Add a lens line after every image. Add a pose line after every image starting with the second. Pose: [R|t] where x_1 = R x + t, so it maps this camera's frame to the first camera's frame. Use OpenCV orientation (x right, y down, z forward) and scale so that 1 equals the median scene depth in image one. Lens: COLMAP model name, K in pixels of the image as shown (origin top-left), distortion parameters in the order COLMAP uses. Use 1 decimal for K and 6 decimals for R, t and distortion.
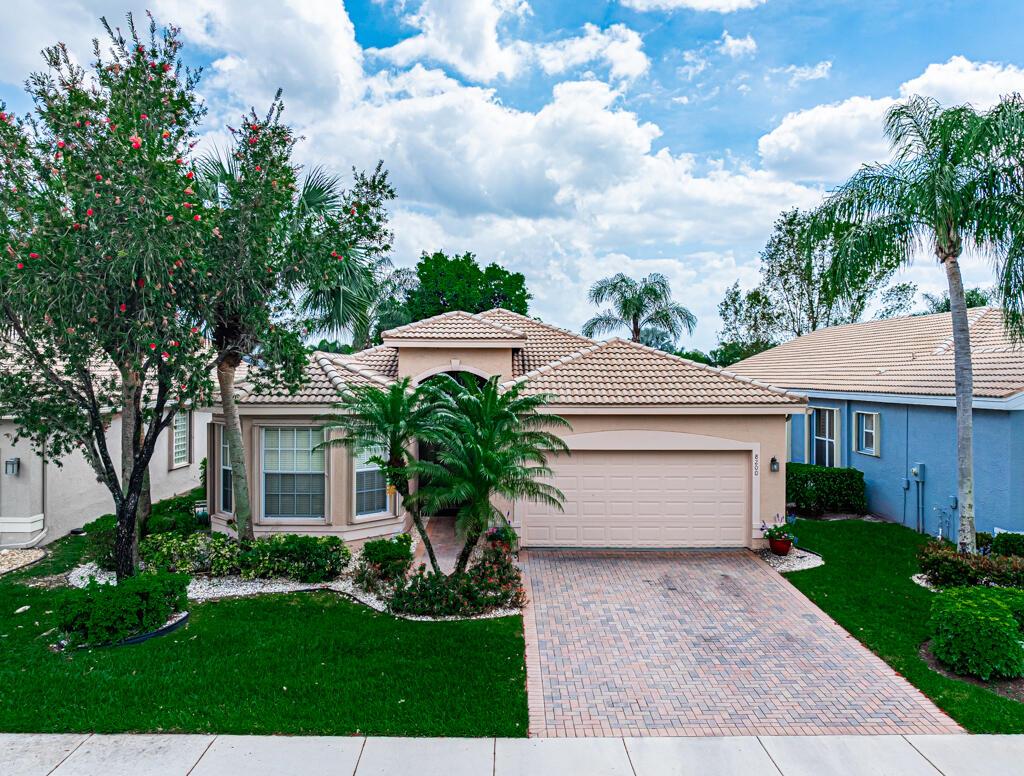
lens RADIAL K [[778.7, 0, 508.1], [0, 778.7, 379.9], [0, 0, 1]] dist [-0.022914, 0.006341]
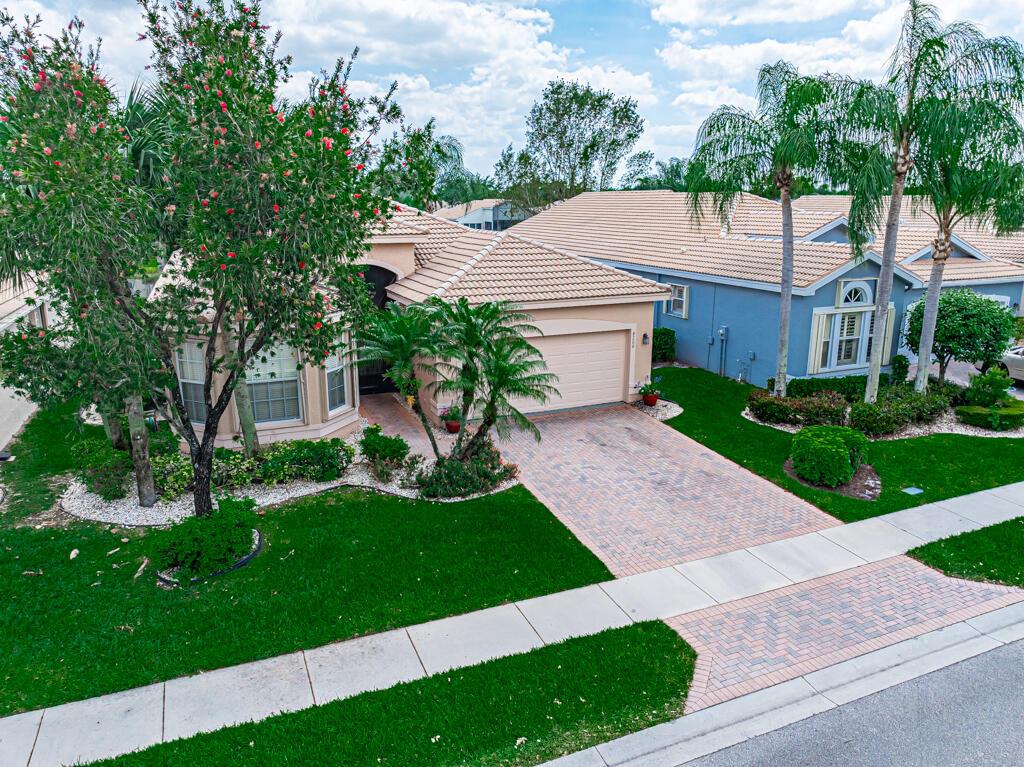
lens RADIAL K [[715.9, 0, 519.2], [0, 715.9, 392.0], [0, 0, 1]] dist [-0.009520, -0.001831]
pose [[0.920191, -0.102808, 0.377728, -0.409328], [0.004400, 0.967555, 0.252623, -0.141560], [-0.391445, -0.230800, 0.890788, -0.020478]]
